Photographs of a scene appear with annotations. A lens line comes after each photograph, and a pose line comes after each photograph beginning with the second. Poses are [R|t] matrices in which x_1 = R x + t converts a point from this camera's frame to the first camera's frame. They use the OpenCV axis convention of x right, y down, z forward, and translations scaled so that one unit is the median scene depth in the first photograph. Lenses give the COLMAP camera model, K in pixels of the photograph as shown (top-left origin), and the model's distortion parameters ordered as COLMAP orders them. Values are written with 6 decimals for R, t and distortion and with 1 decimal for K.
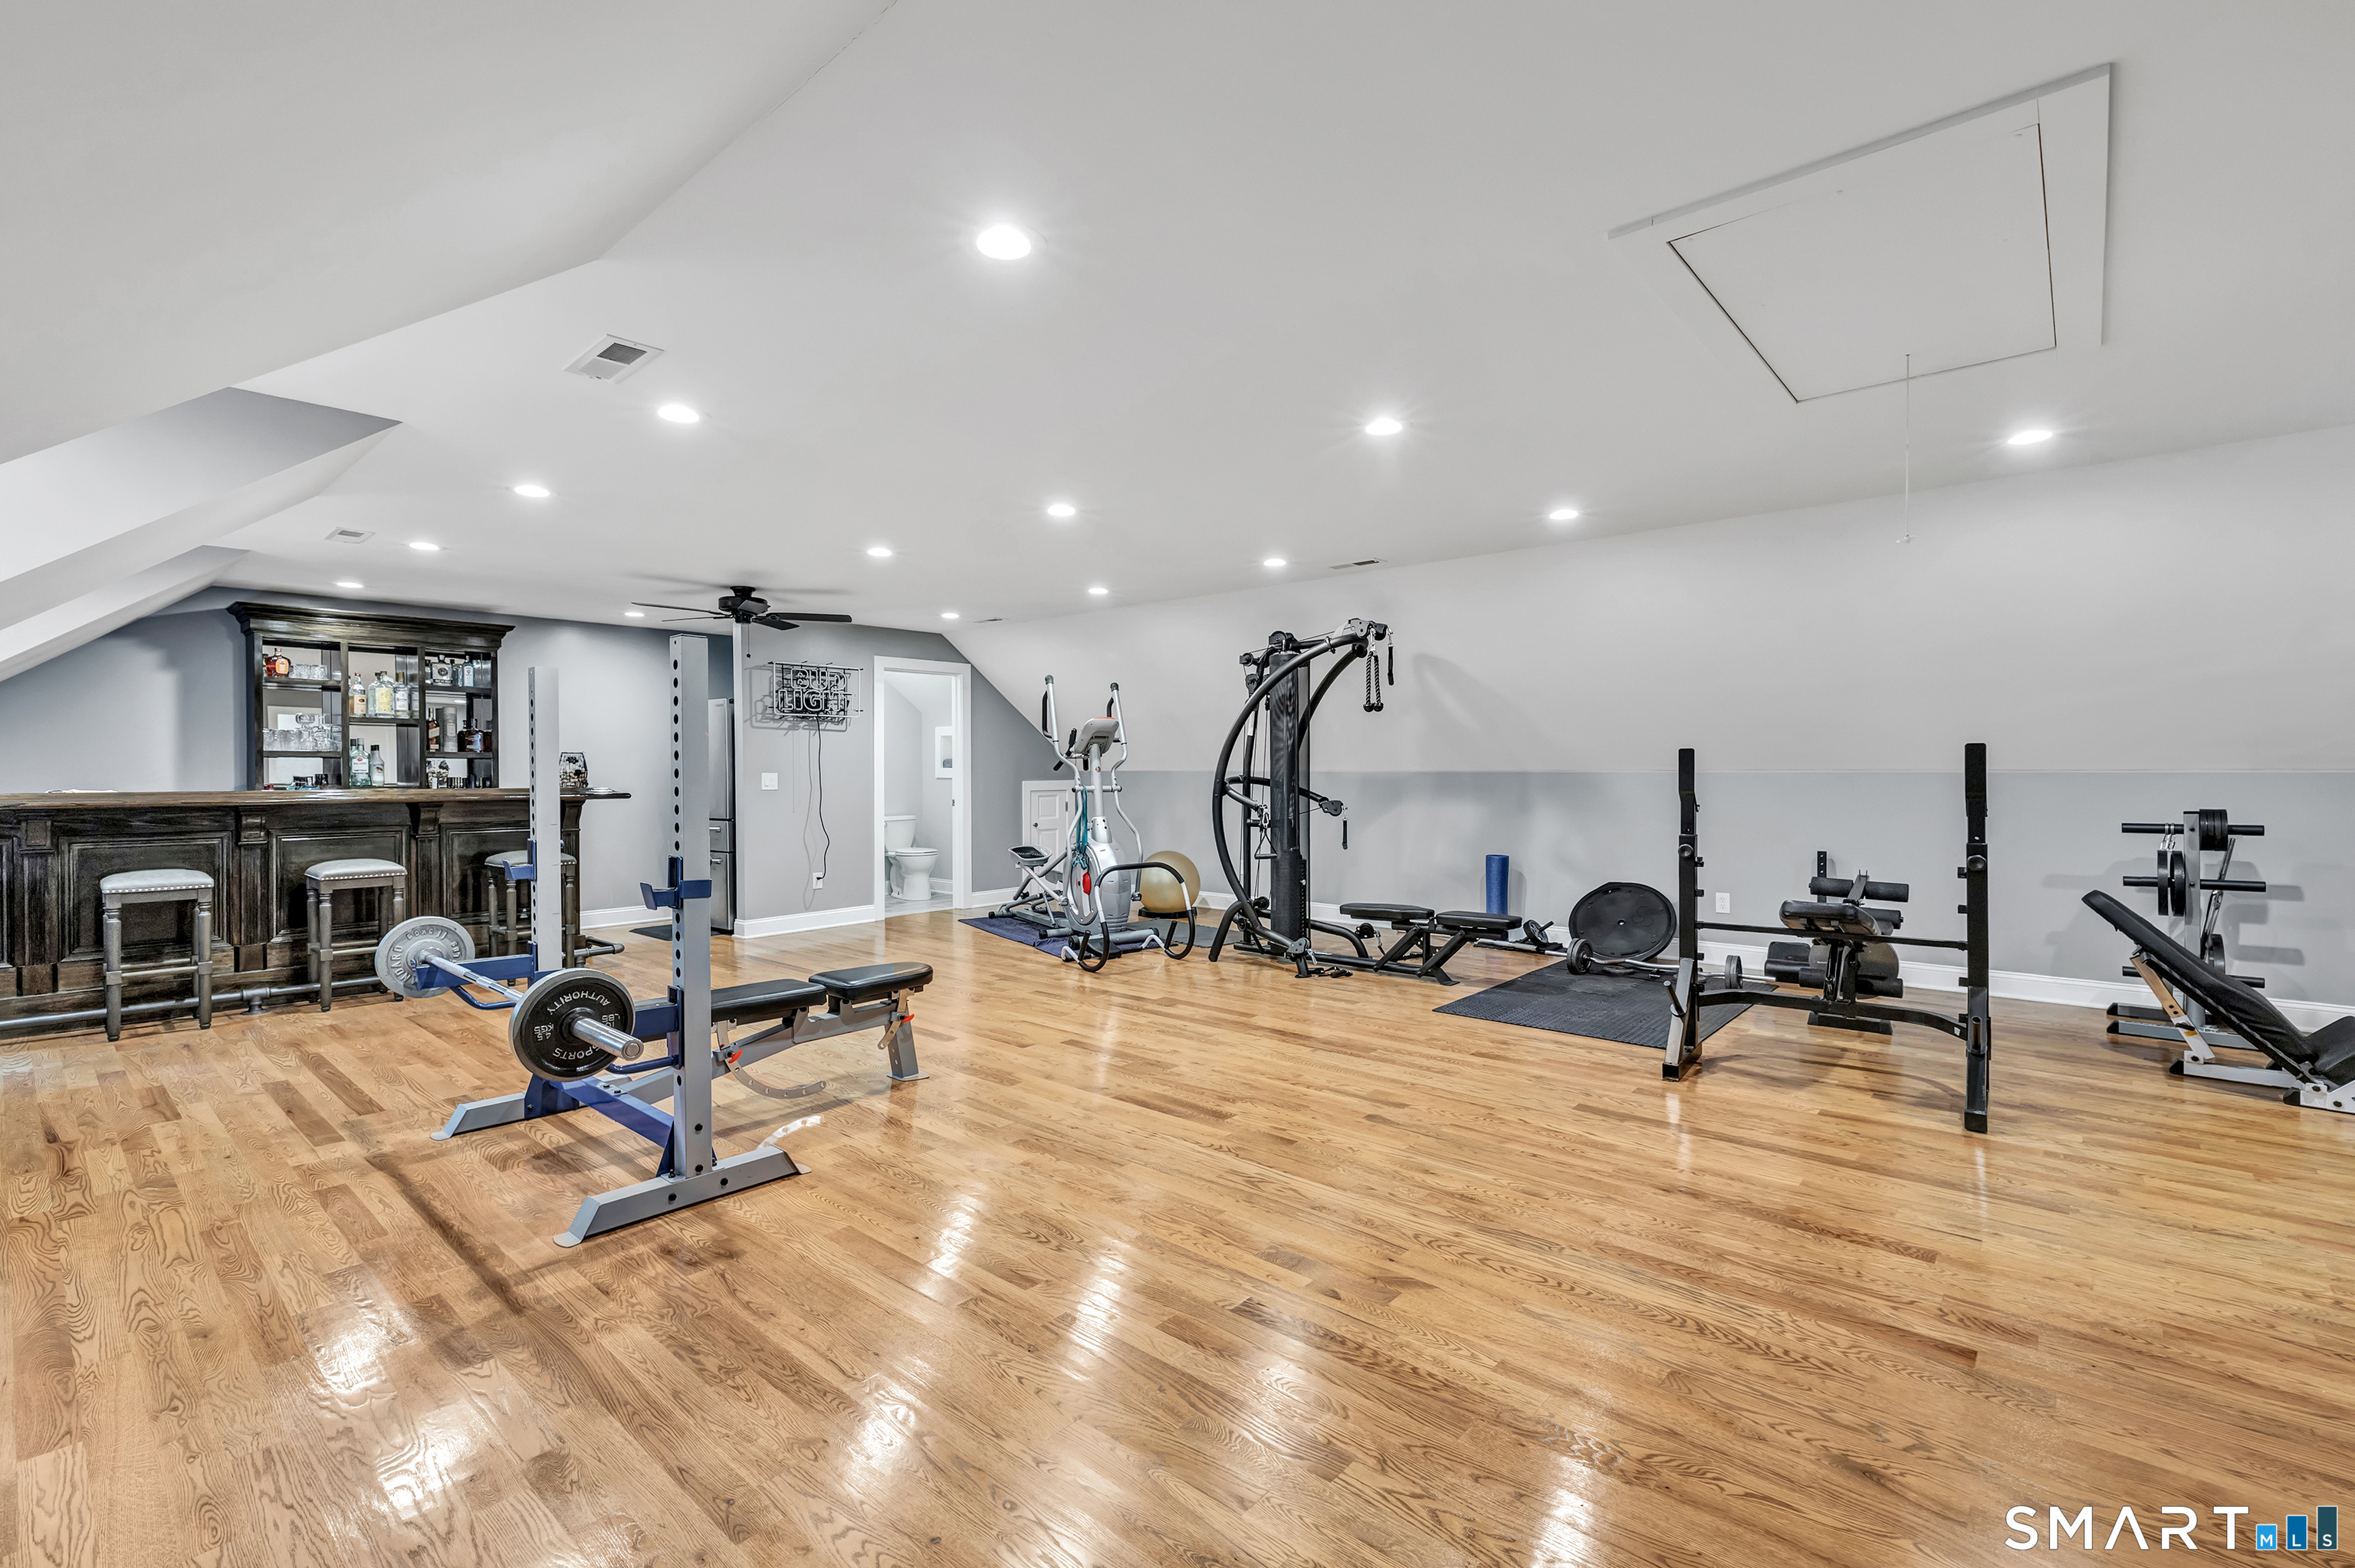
lens RADIAL K [[1046.7, 0, 1170.9], [0, 1046.7, 775.7], [0, 0, 1]] dist [0.001233, 0.000223]
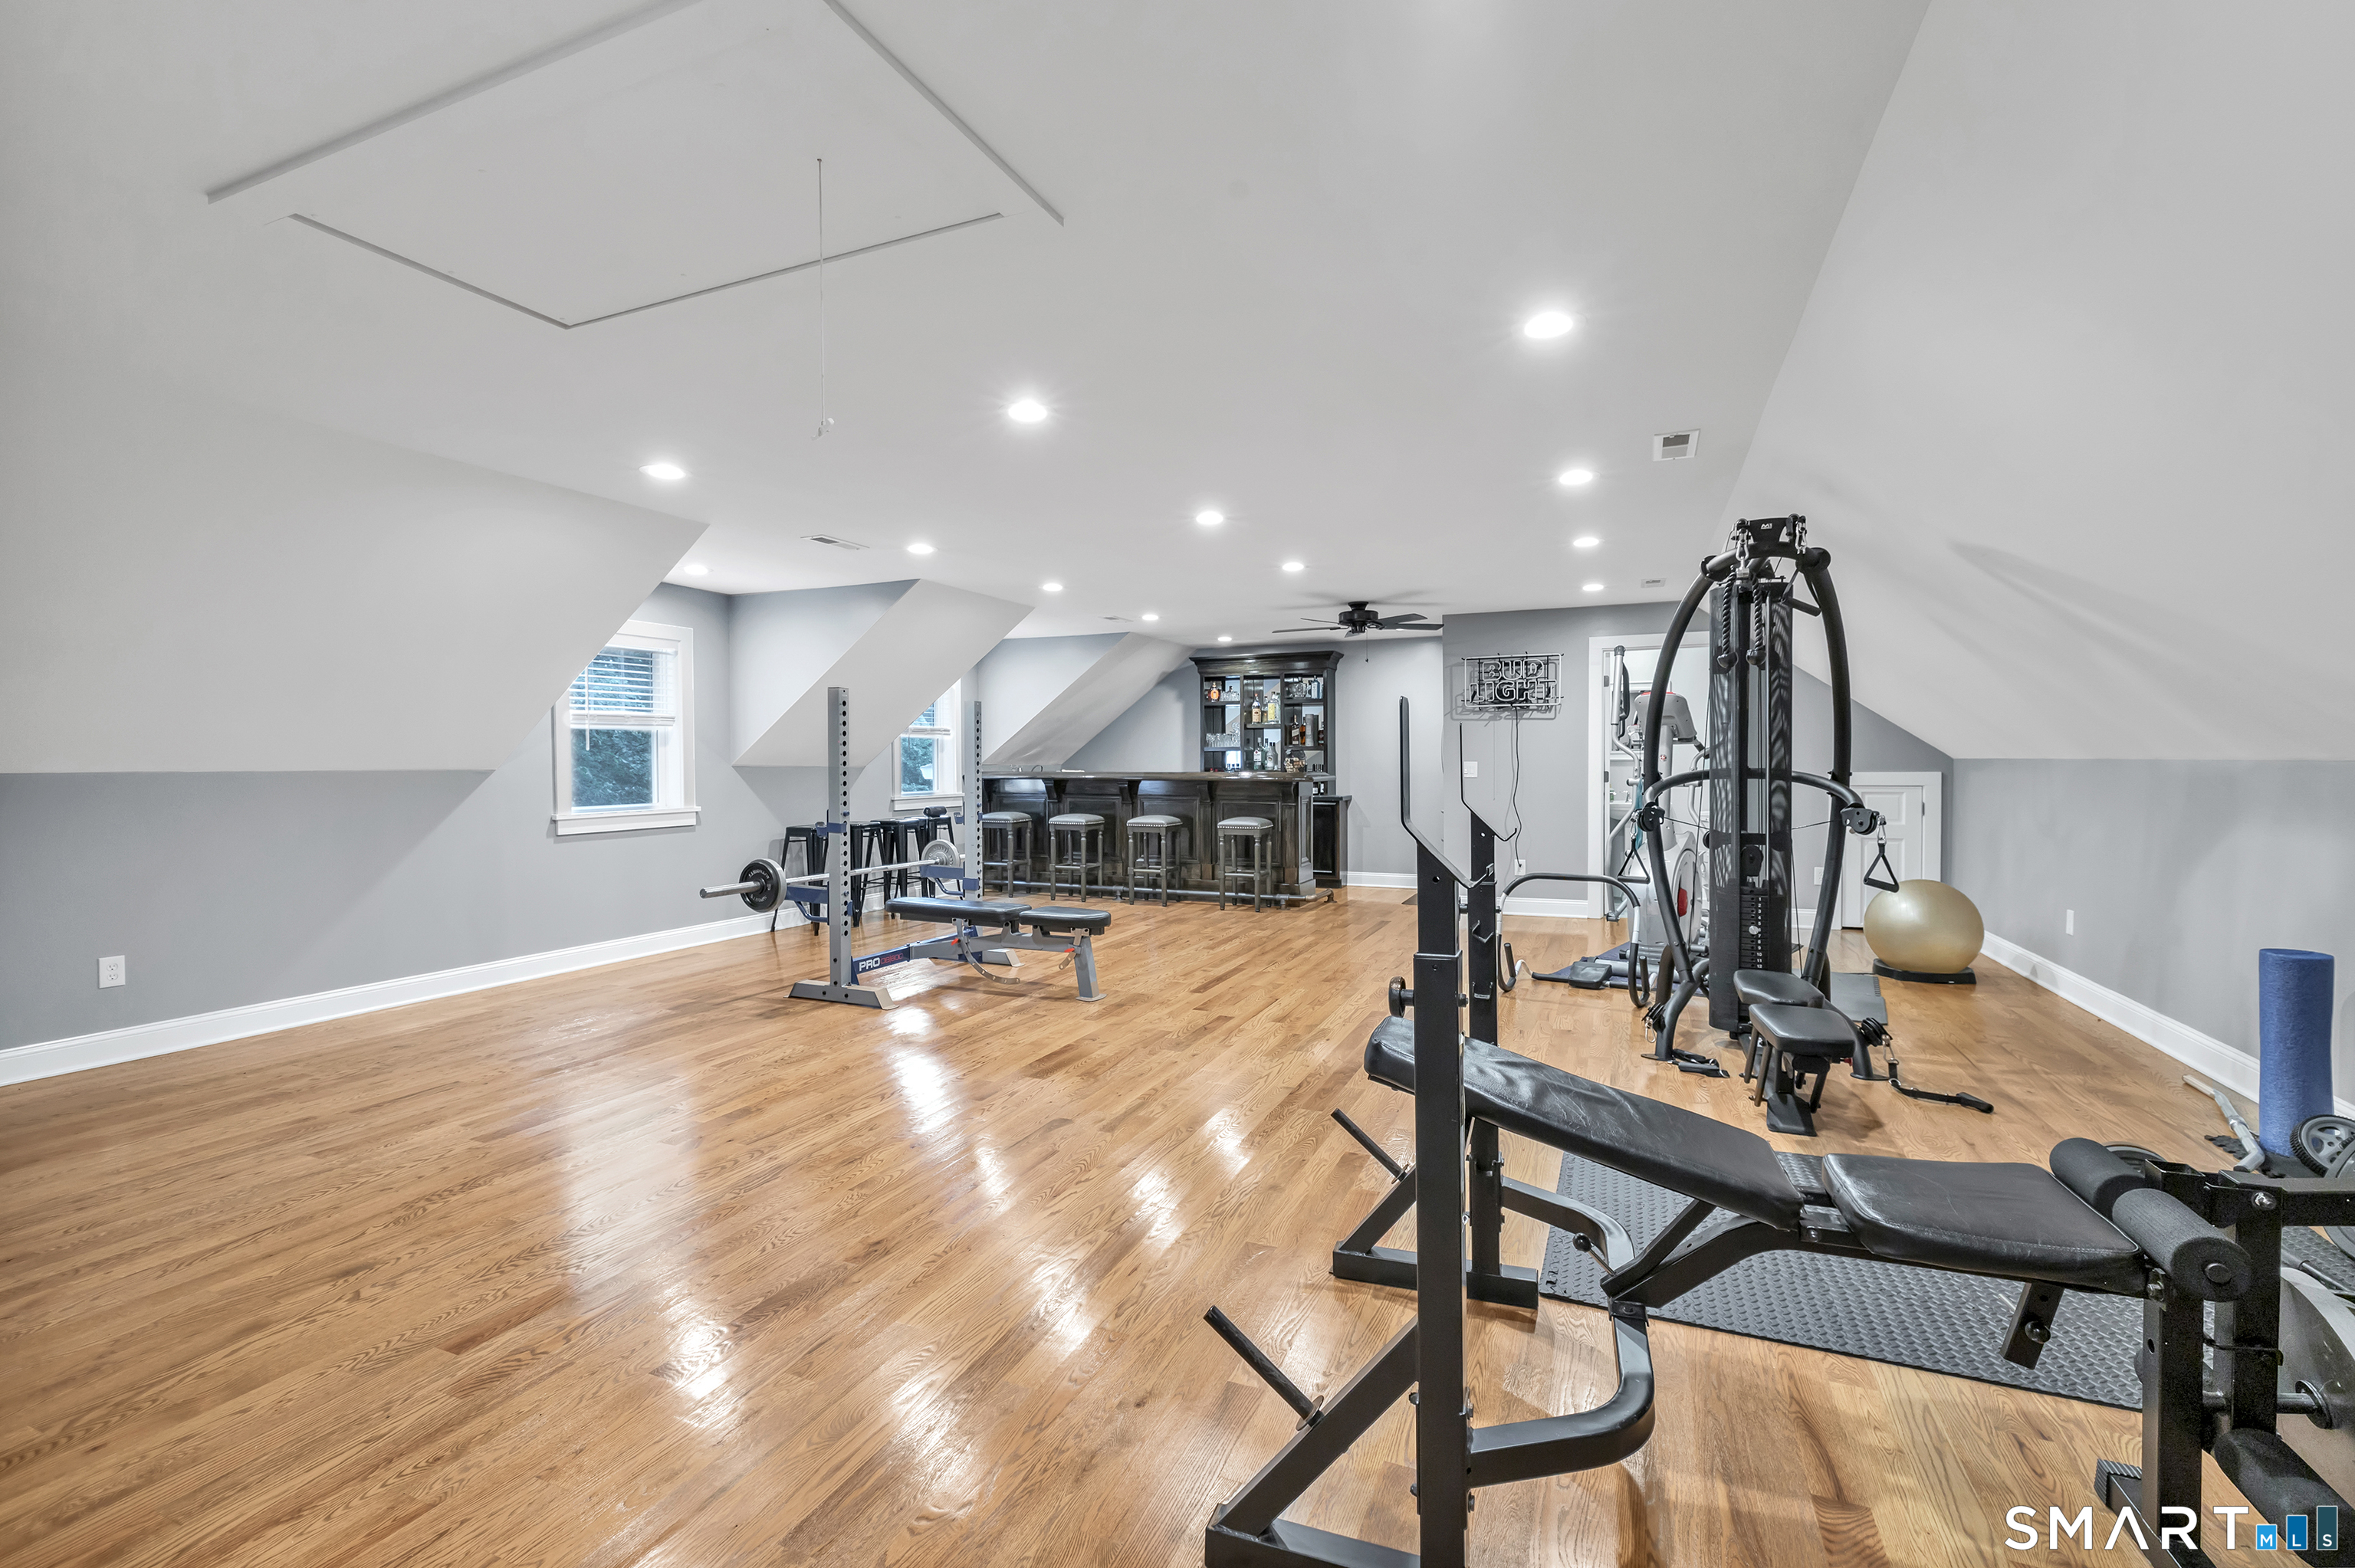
lens RADIAL K [[1046.7, 0, 1170.9], [0, 1046.7, 775.7], [0, 0, 1]] dist [0.001233, 0.000223]
pose [[0.294871, 0.014749, -0.955423, 0.890170], [-0.001850, 0.999888, 0.014865, -0.005777], [0.955535, -0.002616, 0.294865, 0.632644]]
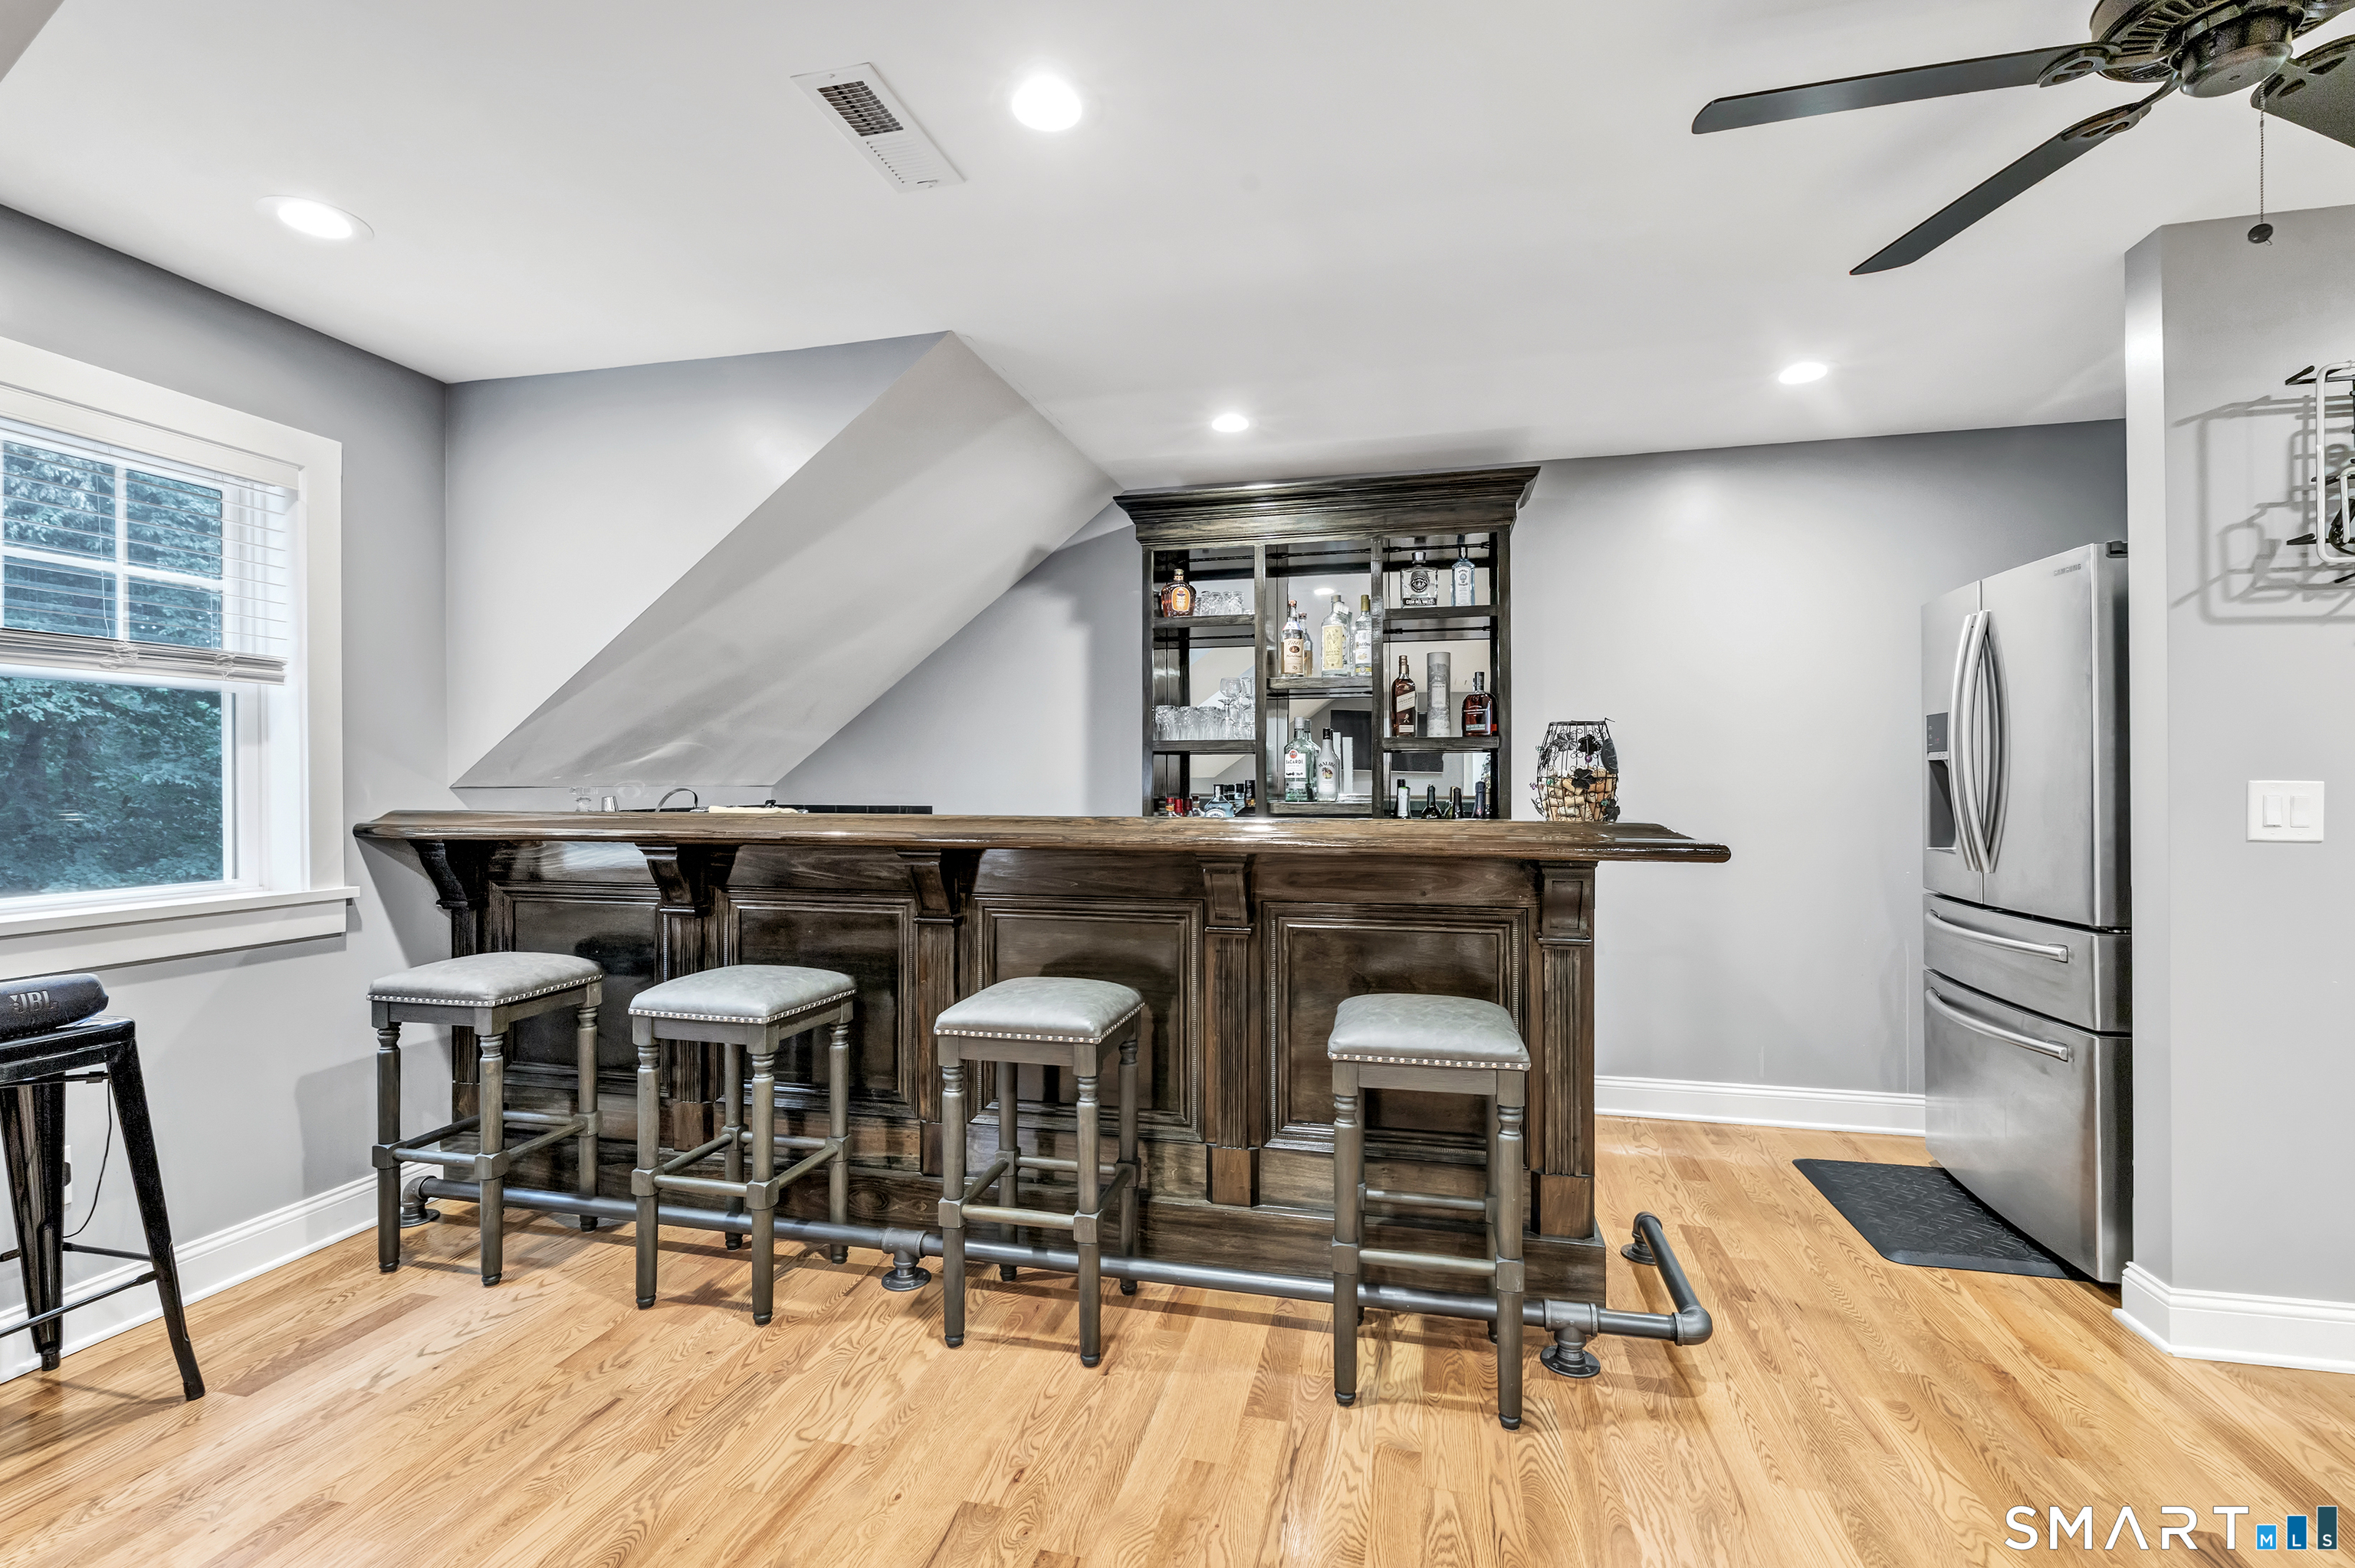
lens RADIAL K [[1046.7, 0, 1170.9], [0, 1046.7, 775.7], [0, 0, 1]] dist [0.001233, 0.000223]
pose [[0.455941, -0.003700, -0.890002, -0.438317], [-0.004098, 0.999972, -0.006257, -0.001289], [0.890000, 0.006499, 0.455913, 0.984711]]
